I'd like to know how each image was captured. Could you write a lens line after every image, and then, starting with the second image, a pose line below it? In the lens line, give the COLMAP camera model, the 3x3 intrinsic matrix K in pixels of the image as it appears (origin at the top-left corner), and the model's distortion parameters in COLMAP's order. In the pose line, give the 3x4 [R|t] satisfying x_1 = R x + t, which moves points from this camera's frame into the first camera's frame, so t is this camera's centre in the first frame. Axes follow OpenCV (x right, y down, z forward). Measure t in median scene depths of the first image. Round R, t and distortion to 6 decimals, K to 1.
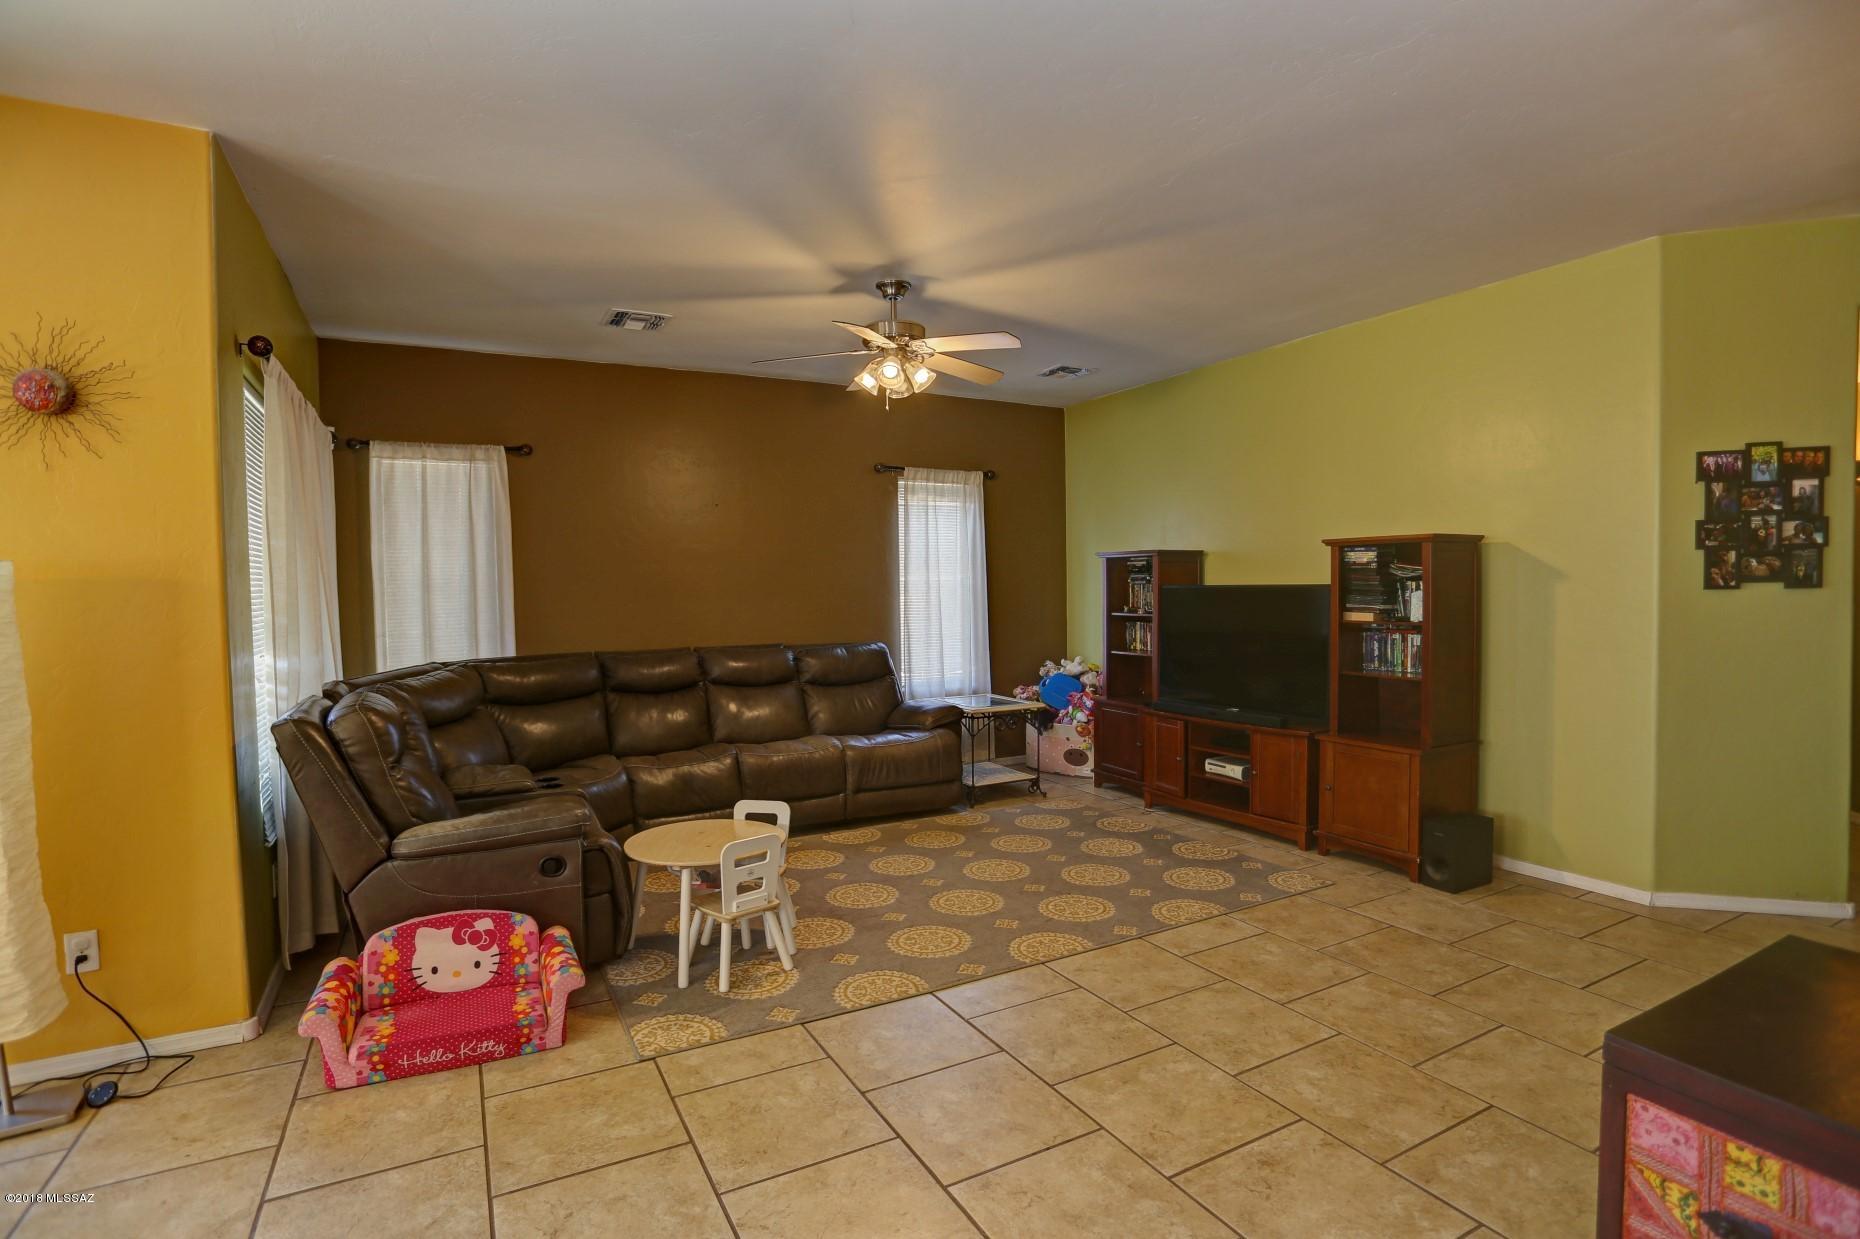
lens RADIAL K [[912.1, 0, 949.0], [0, 912.1, 619.0], [0, 0, 1]] dist [-0.053139, 0.012886]
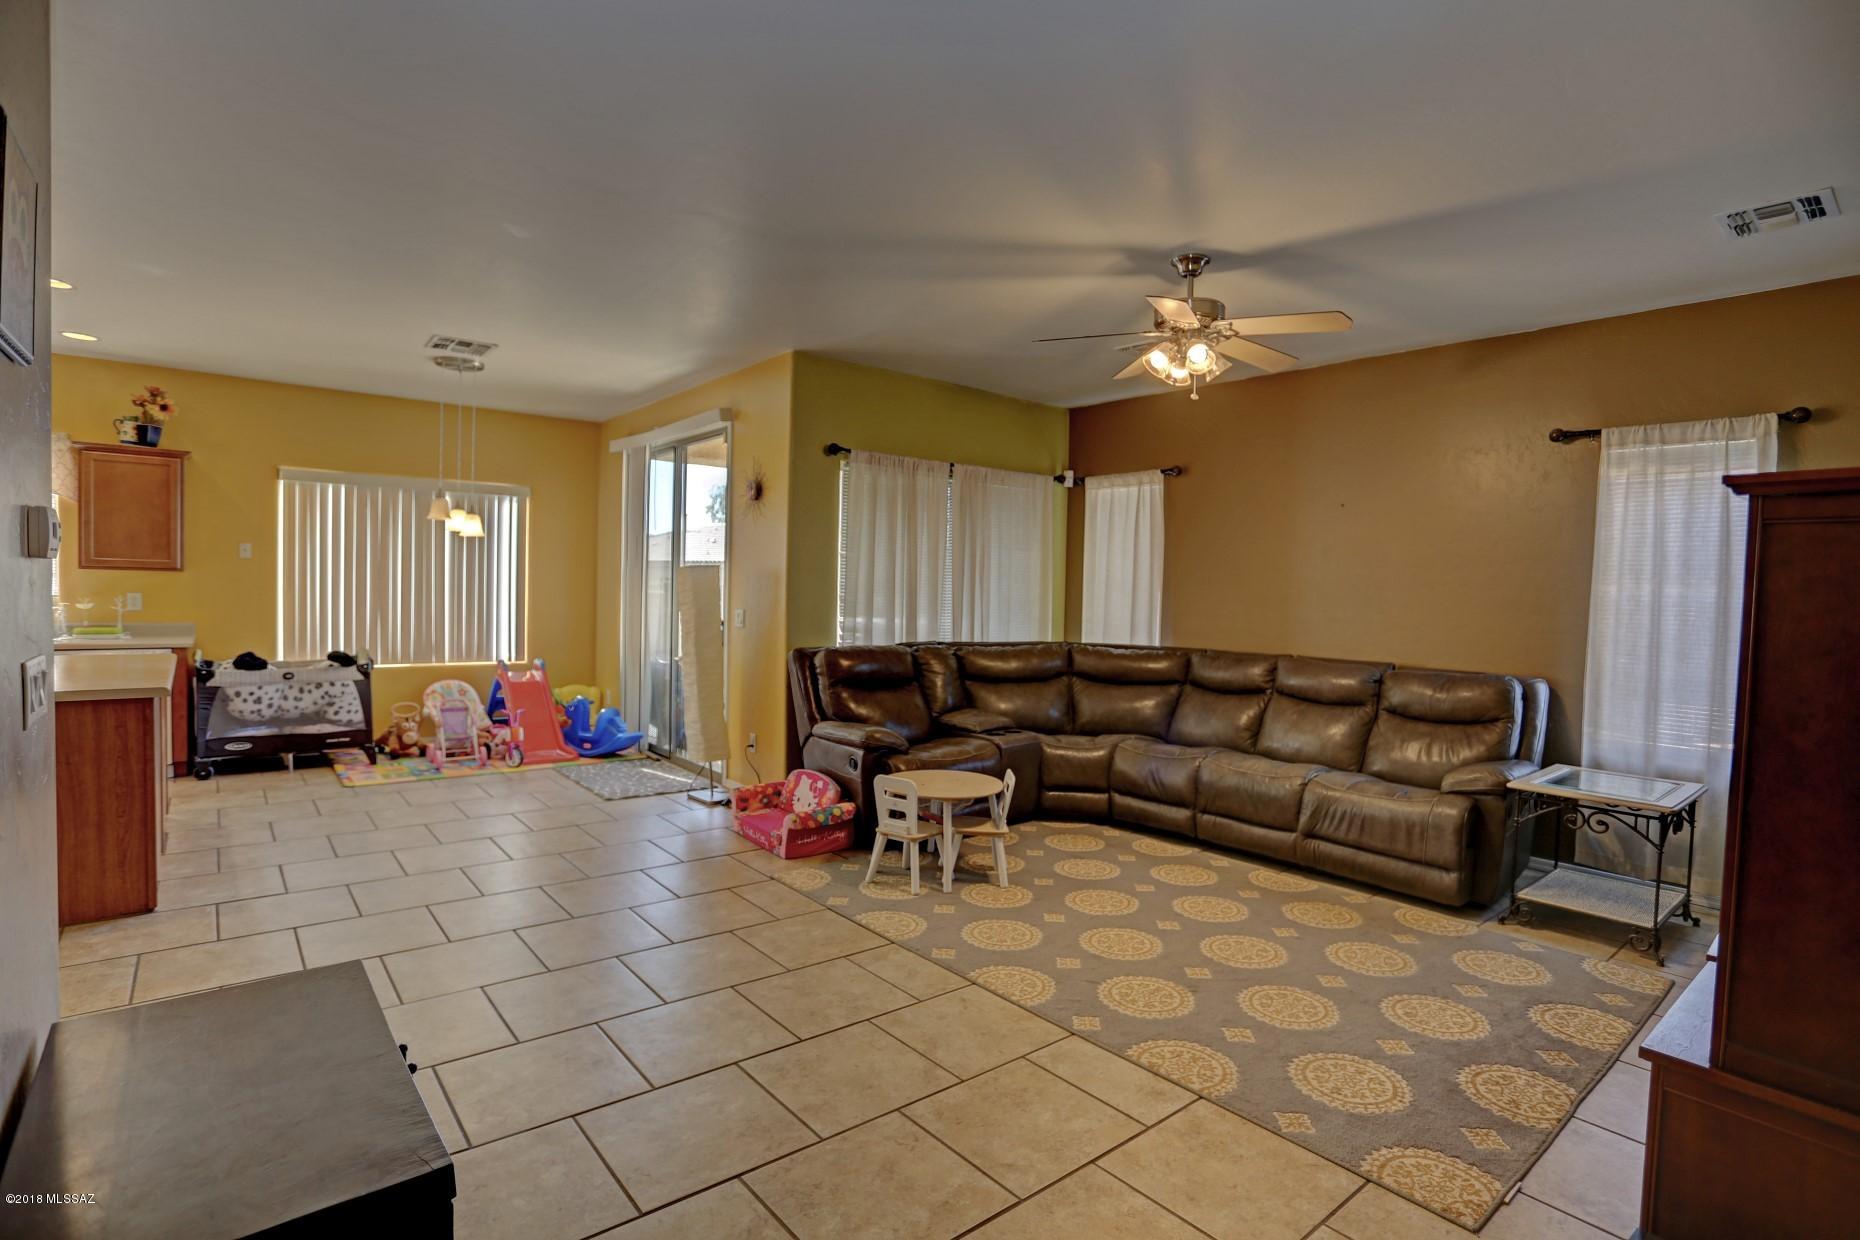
lens RADIAL K [[912.1, 0, 935.6], [0, 912.1, 626.0], [0, 0, 1]] dist [-0.053139, 0.012886]
pose [[0.194418, 0.060699, -0.979039, 1.189902], [-0.060758, 0.996912, 0.049742, -0.049842], [0.979035, 0.049814, 0.197506, 0.885503]]
